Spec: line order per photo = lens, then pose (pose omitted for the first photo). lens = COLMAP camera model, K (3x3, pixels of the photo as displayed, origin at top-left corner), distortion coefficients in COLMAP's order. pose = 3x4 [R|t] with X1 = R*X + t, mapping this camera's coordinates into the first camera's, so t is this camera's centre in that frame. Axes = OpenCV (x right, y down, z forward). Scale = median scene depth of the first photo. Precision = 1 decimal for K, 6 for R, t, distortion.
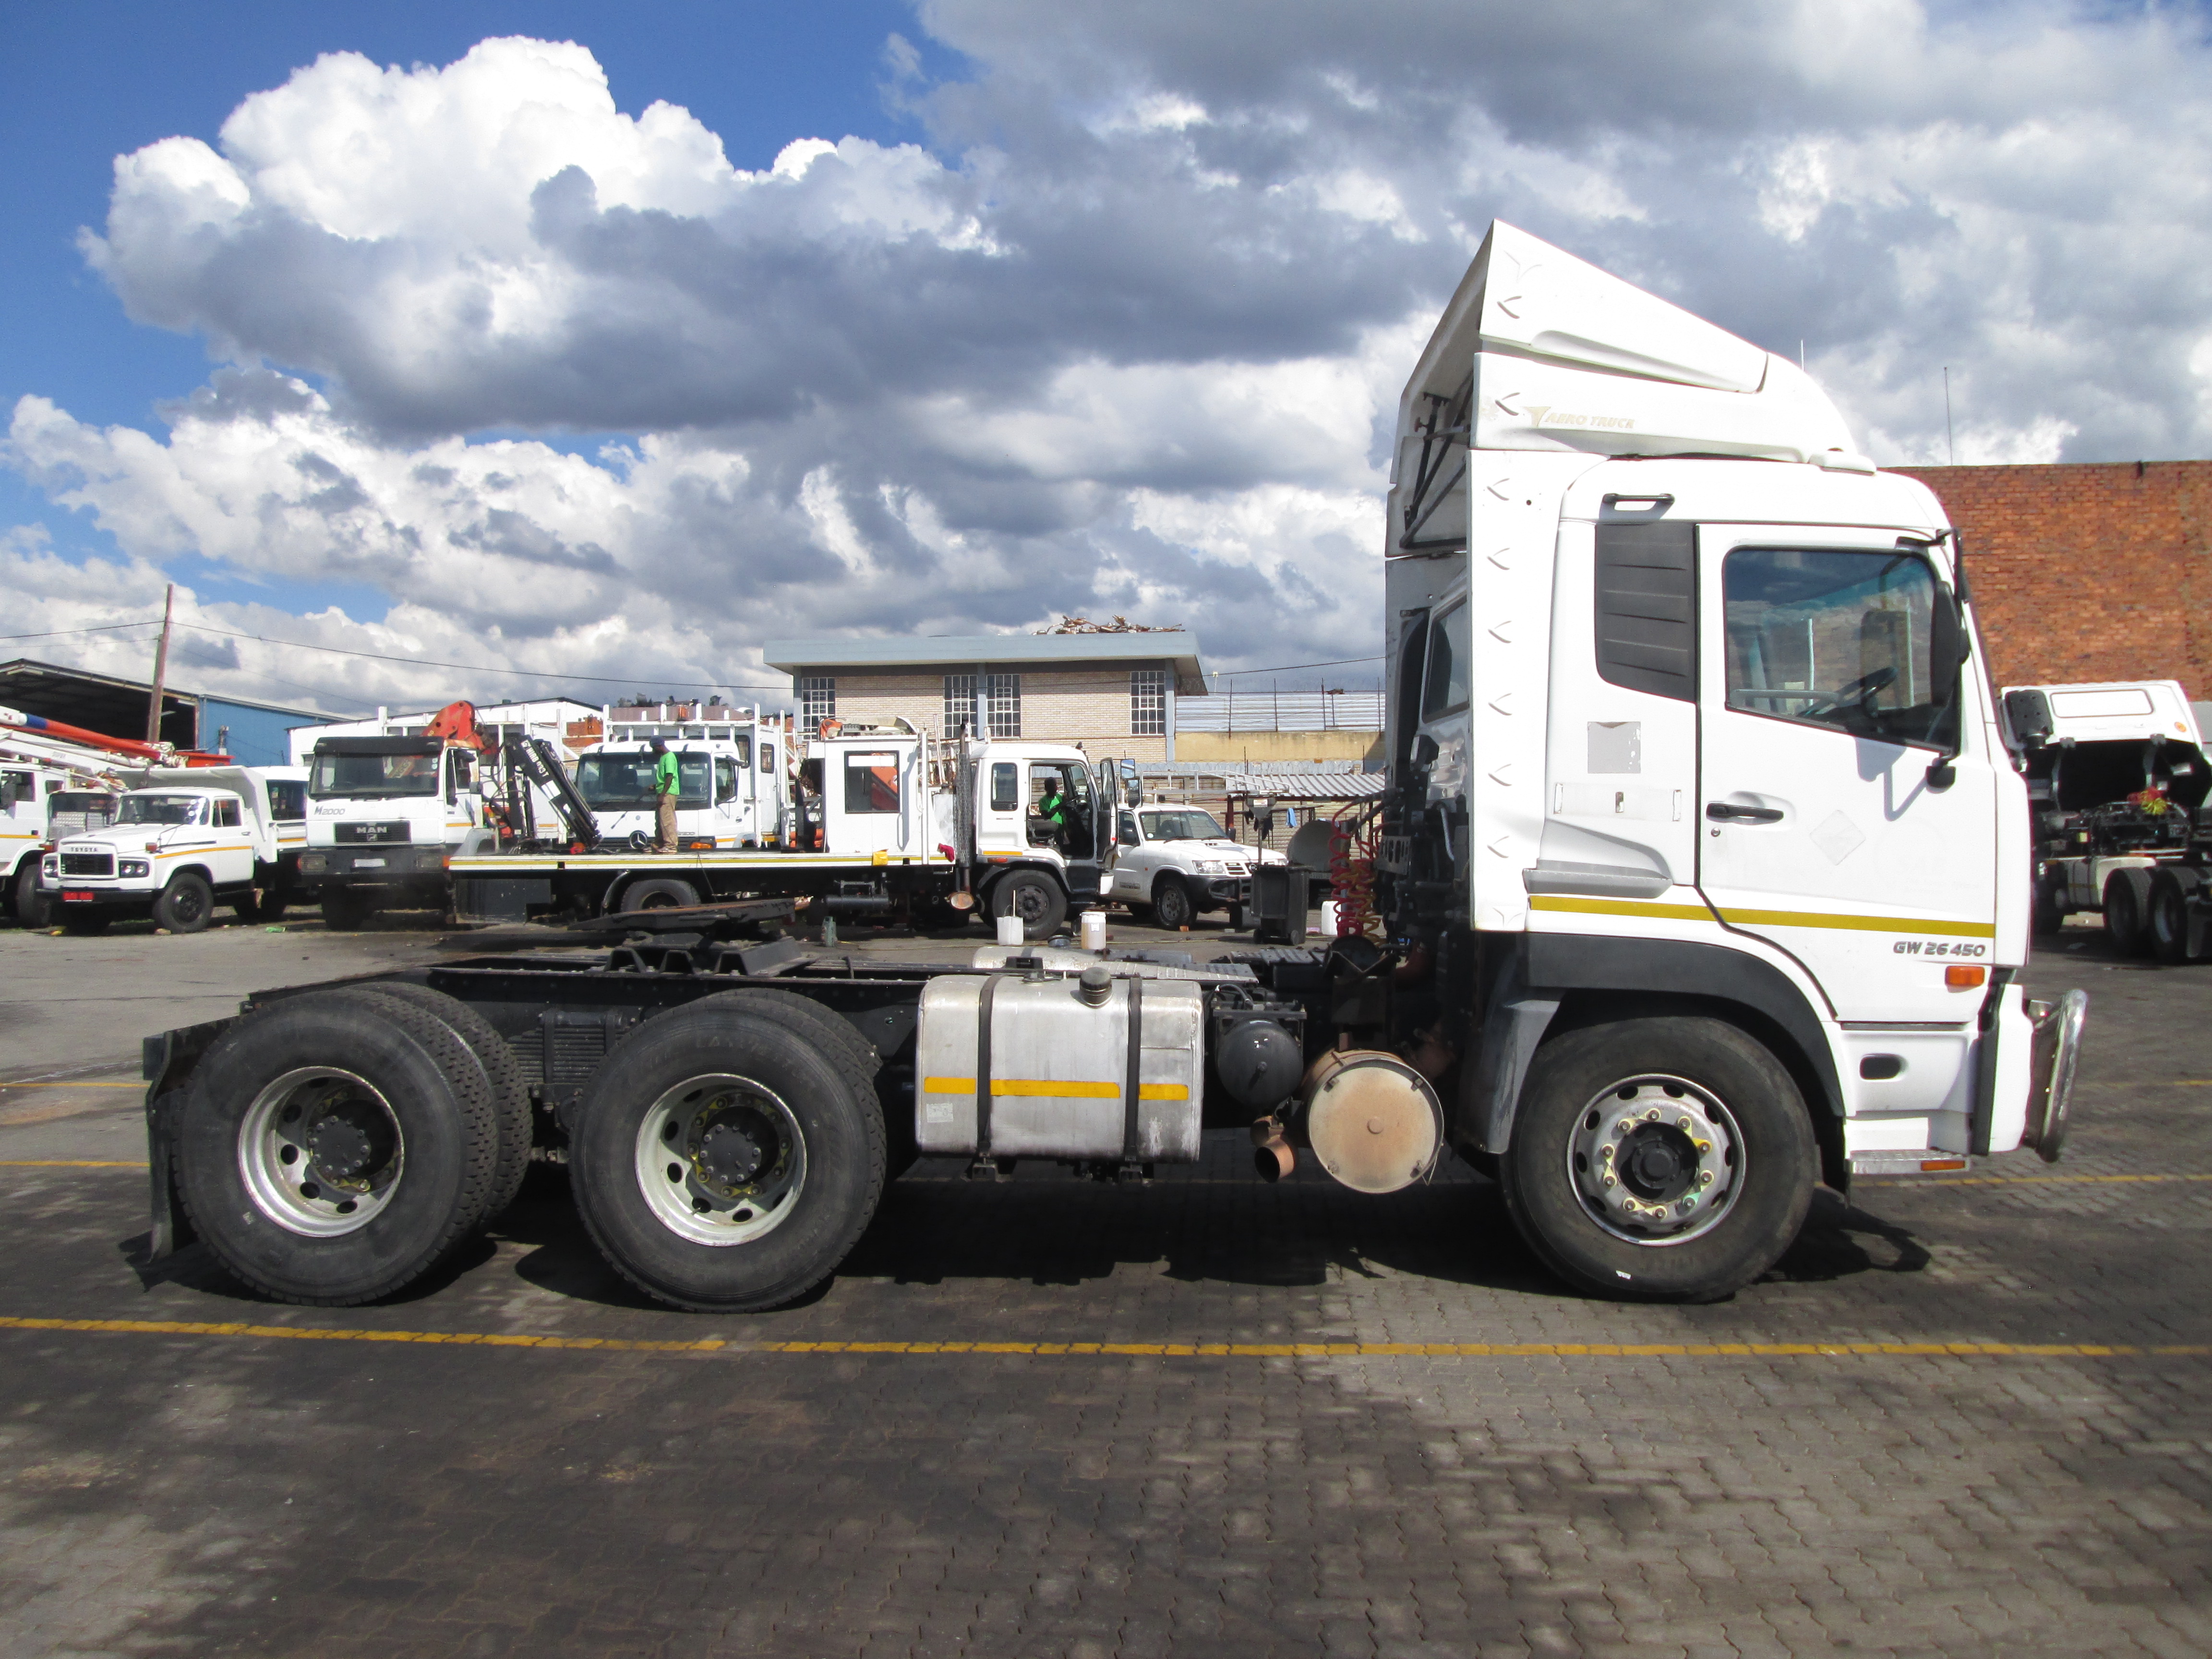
lens RADIAL K [[1813.3, 0, 1127.8], [0, 1813.3, 713.8], [0, 0, 1]] dist [-0.044740, 0.009597]
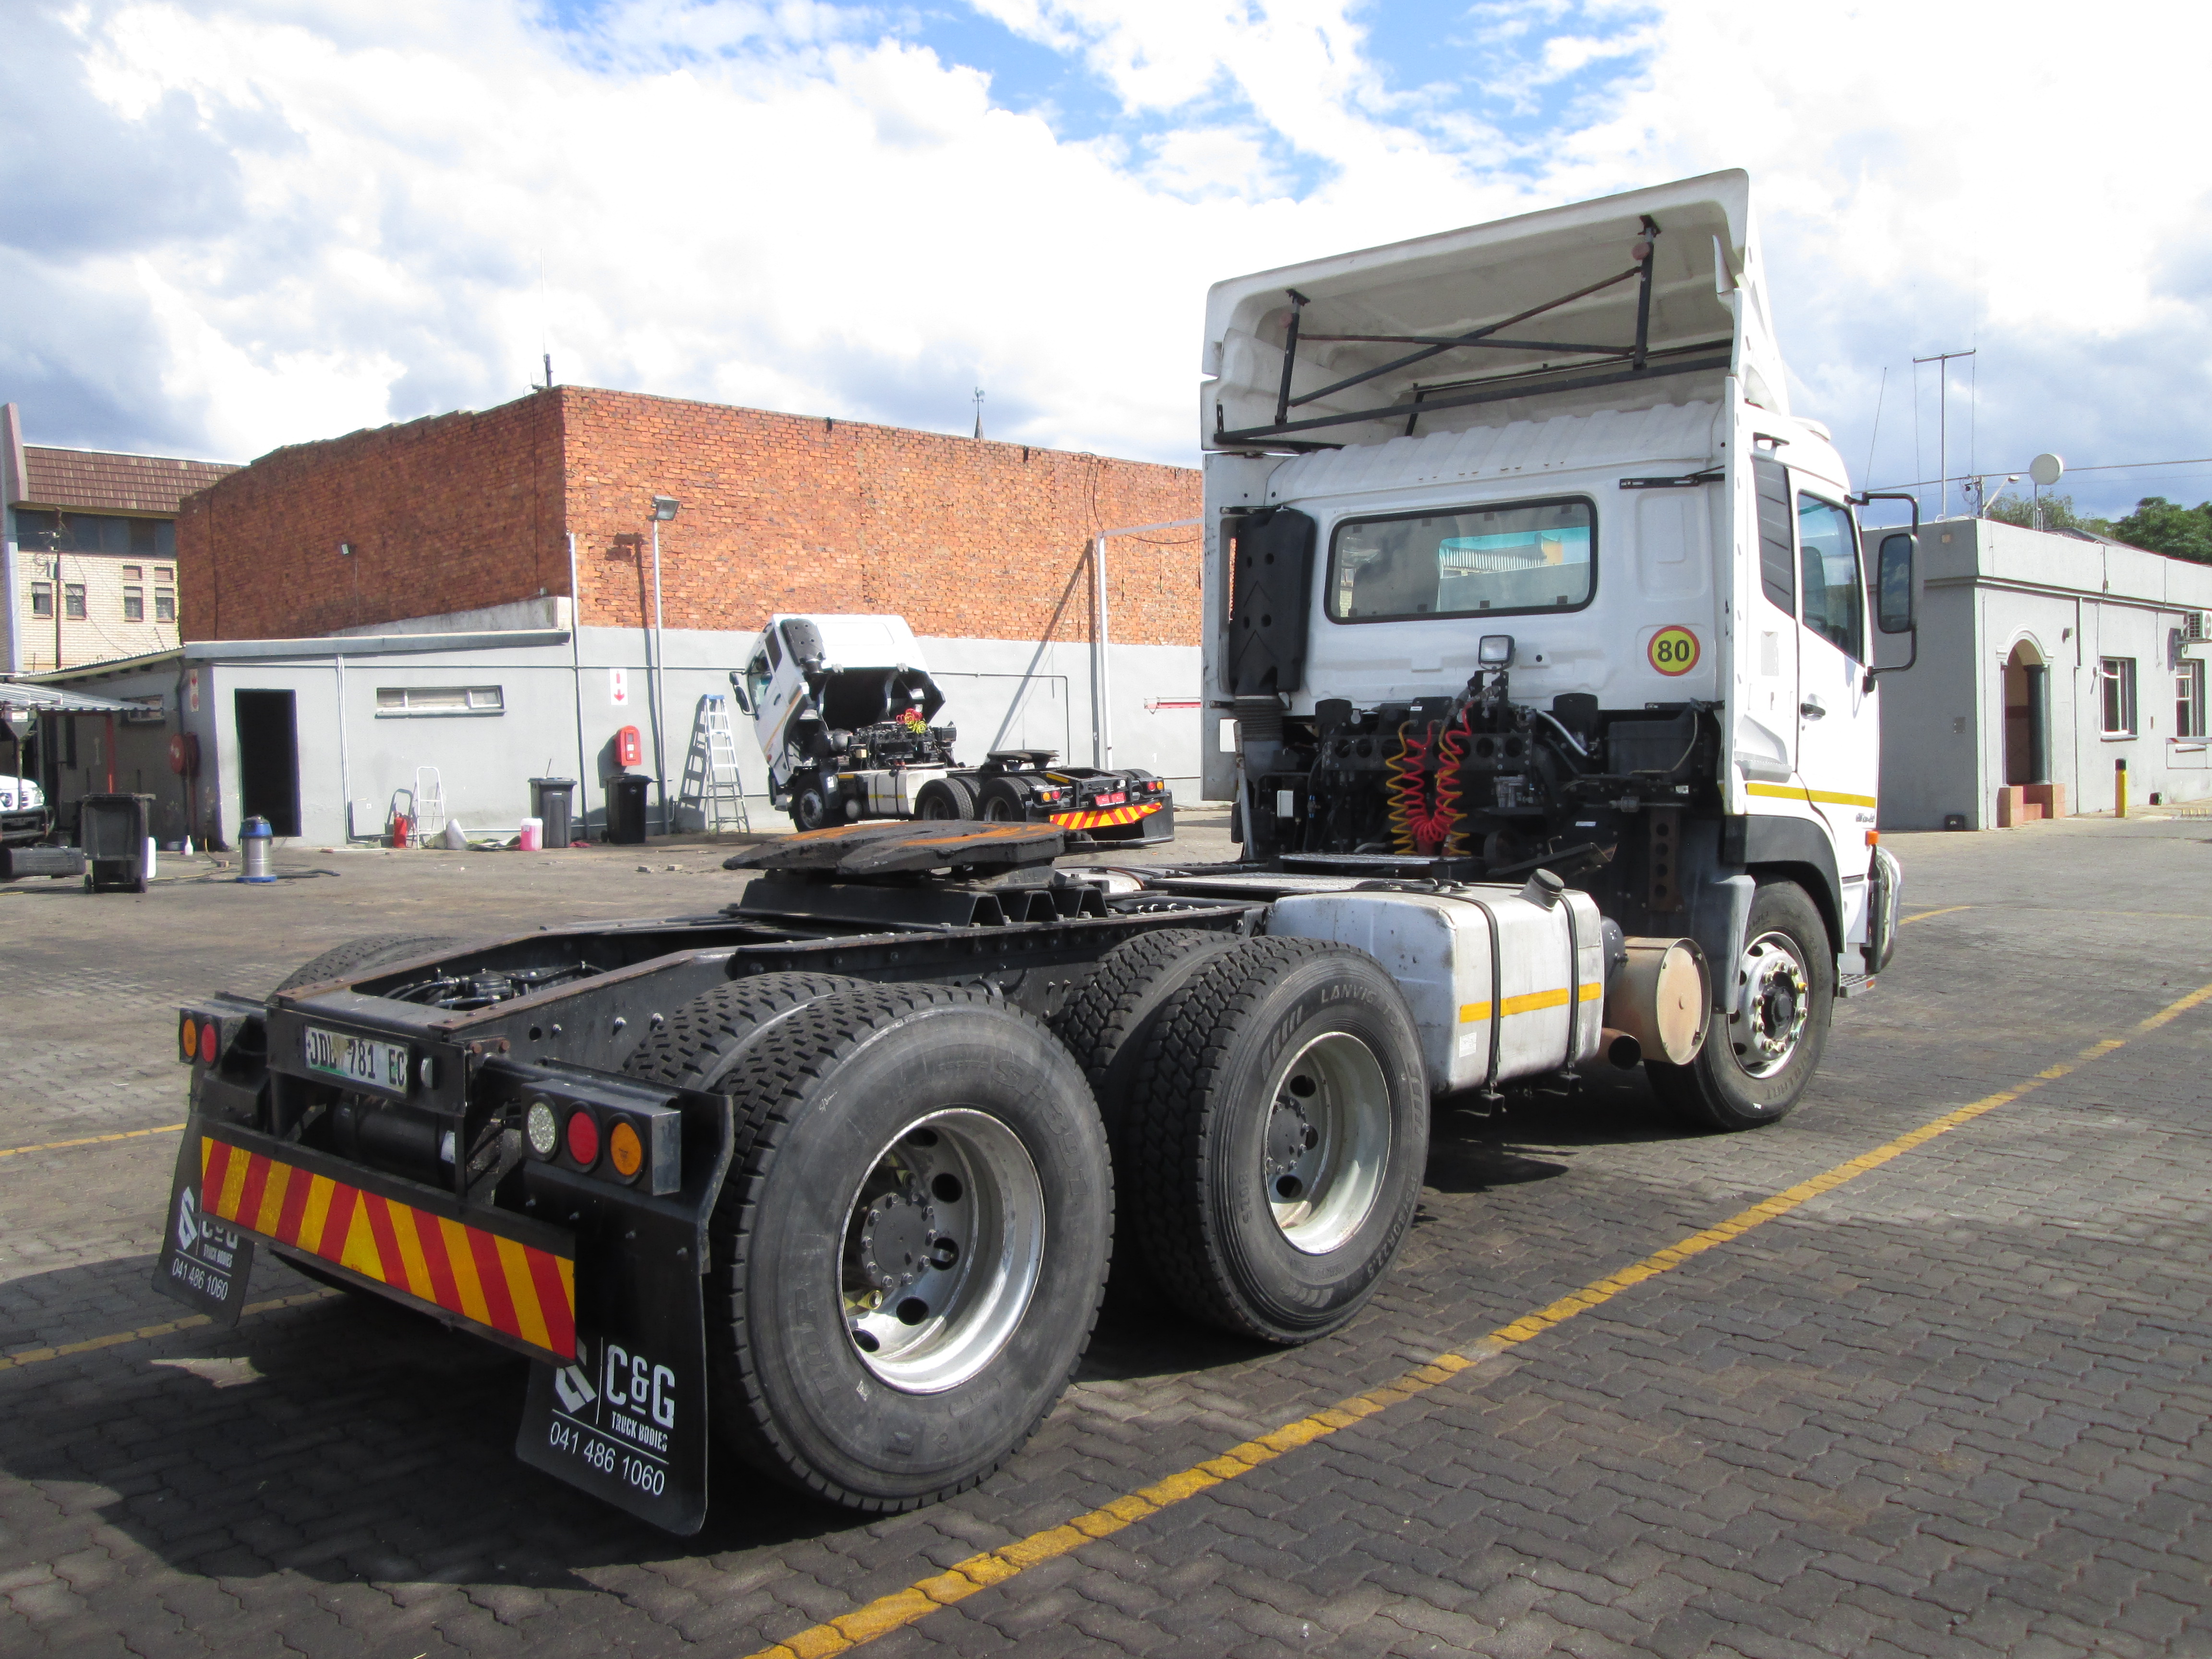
lens RADIAL K [[1825.1, 0, 1140.1], [0, 1825.1, 725.6], [0, 0, 1]] dist [-0.040276, -0.009364]
pose [[0.639901, 0.002855, 0.768452, -0.848639], [-0.039254, 0.998809, 0.028977, 0.045392], [-0.767454, -0.048707, 0.639251, 0.545608]]
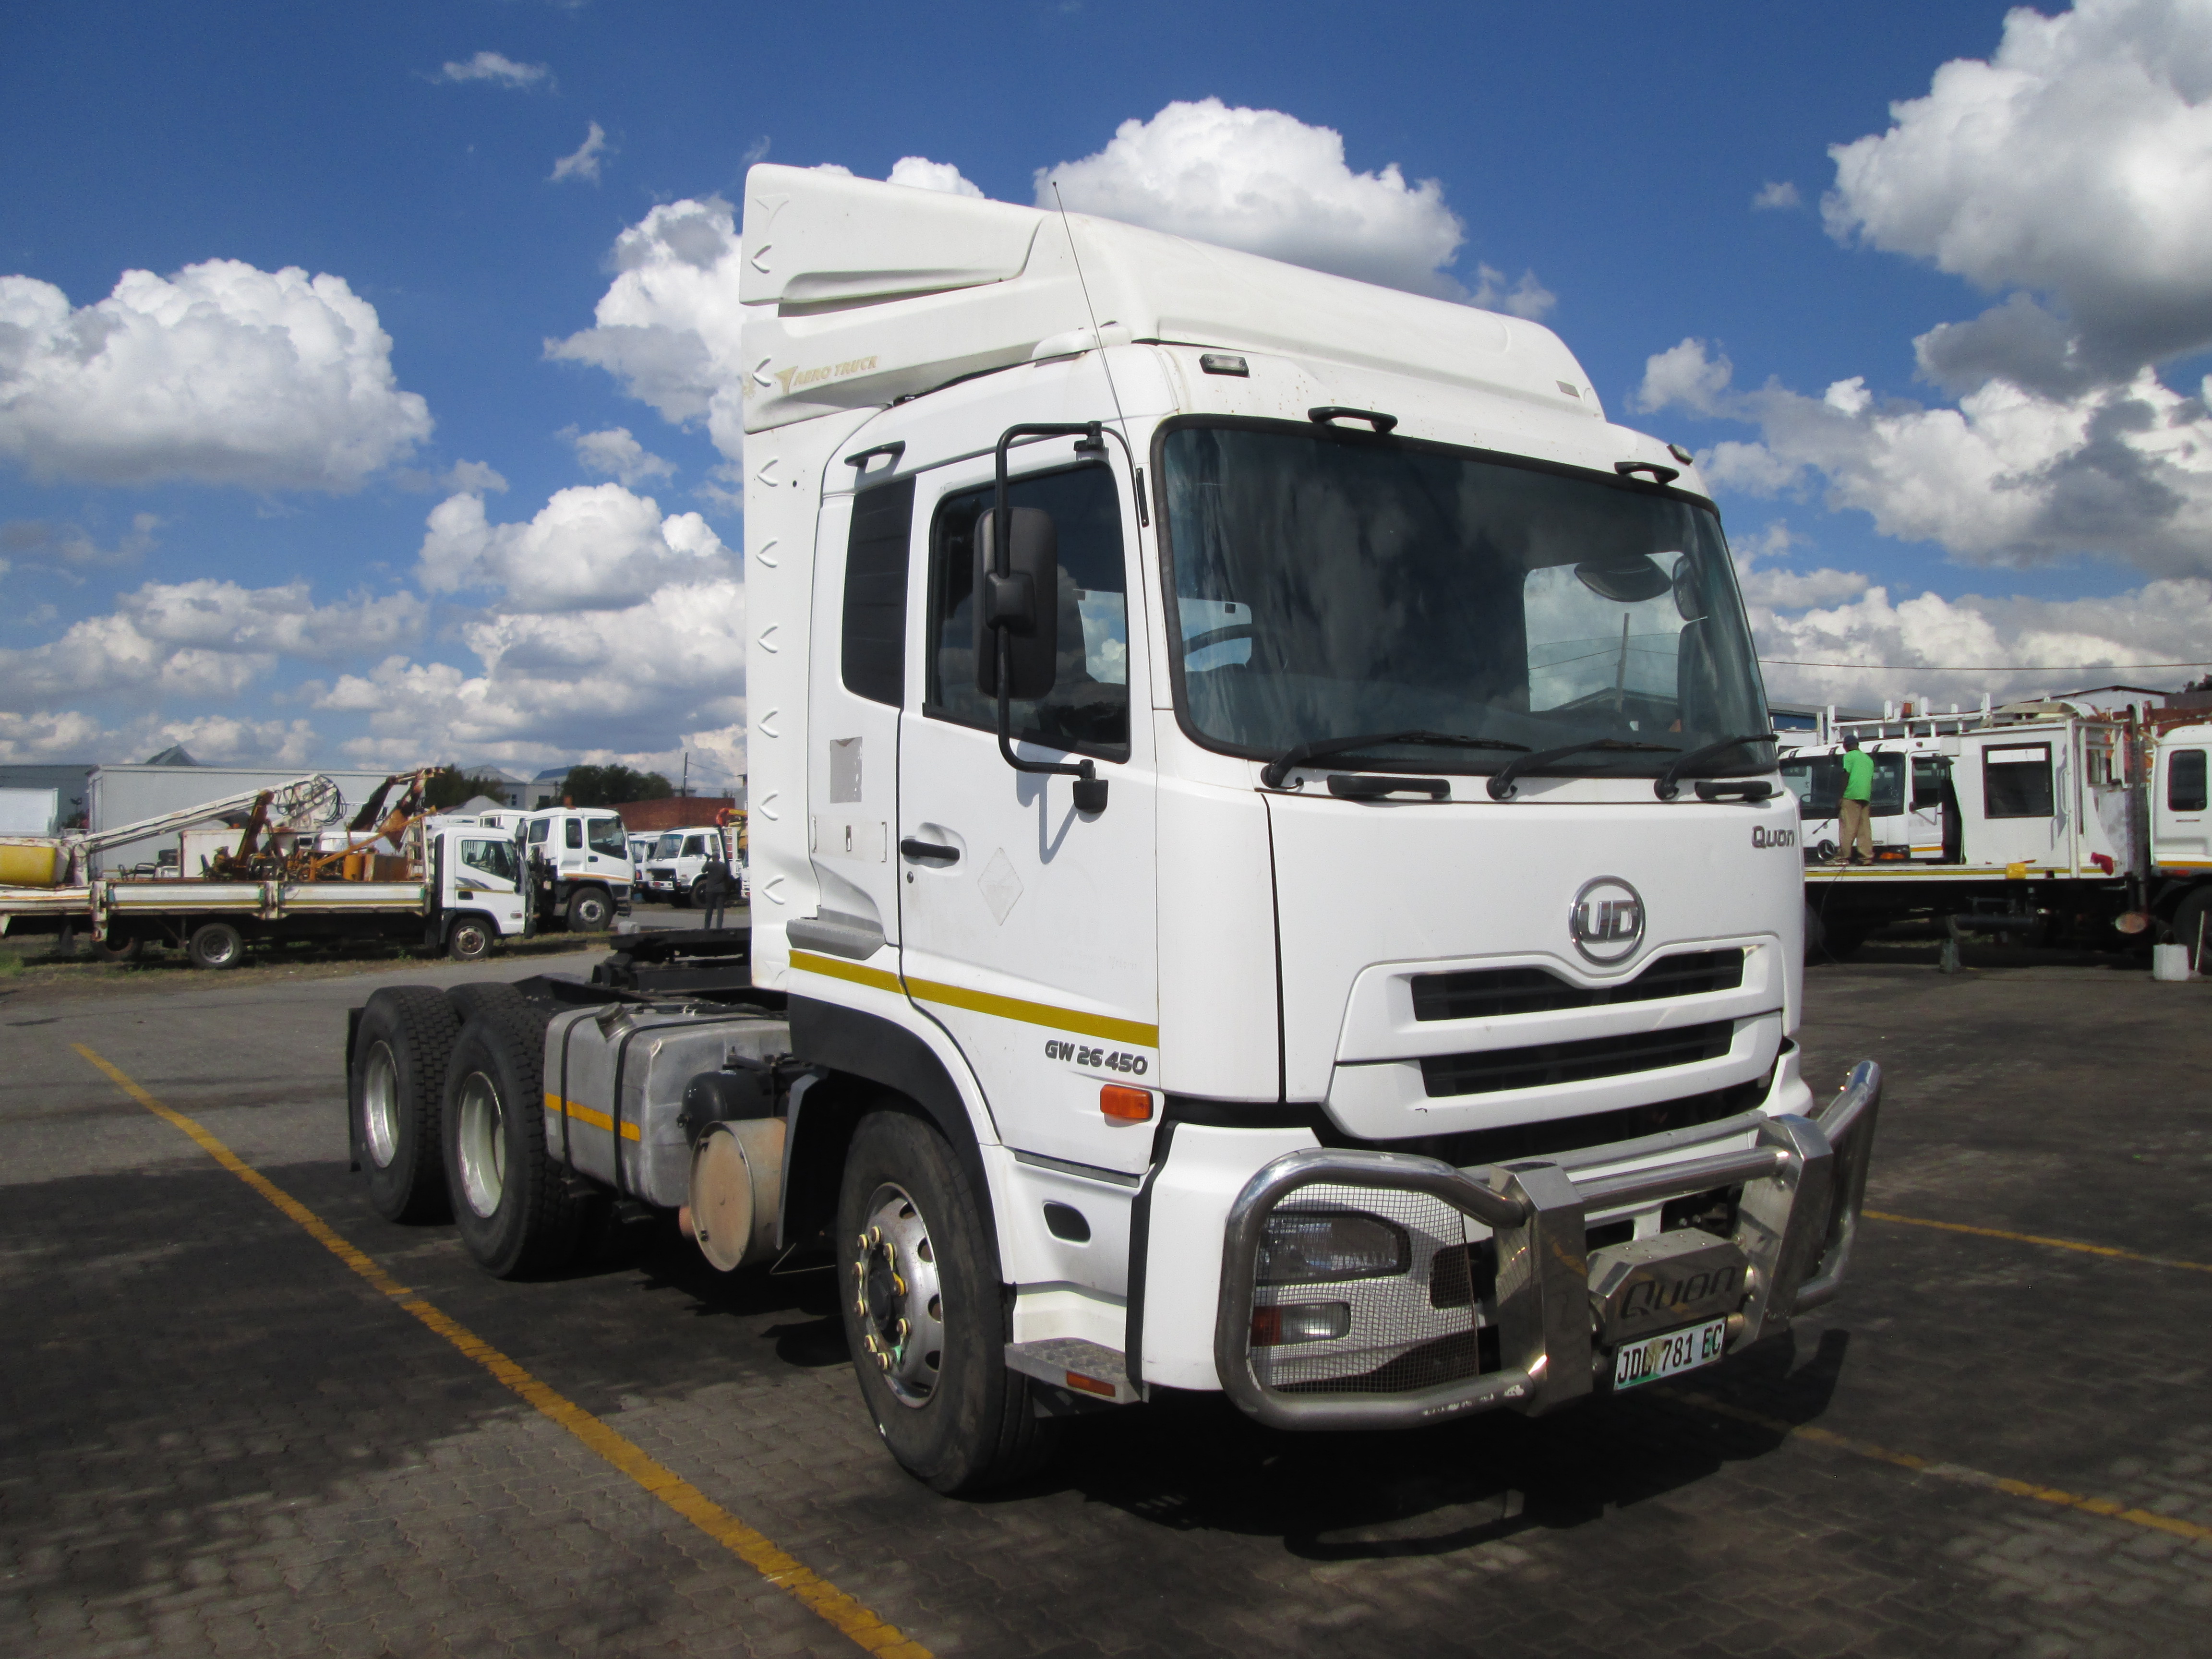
lens RADIAL K [[1813.3, 0, 1127.8], [0, 1813.3, 713.8], [0, 0, 1]] dist [-0.044740, 0.009597]
pose [[0.630626, -0.063402, -0.773493, 0.939952], [0.062411, 0.997573, -0.030886, 0.025264], [0.773573, -0.028797, 0.633052, 0.566912]]
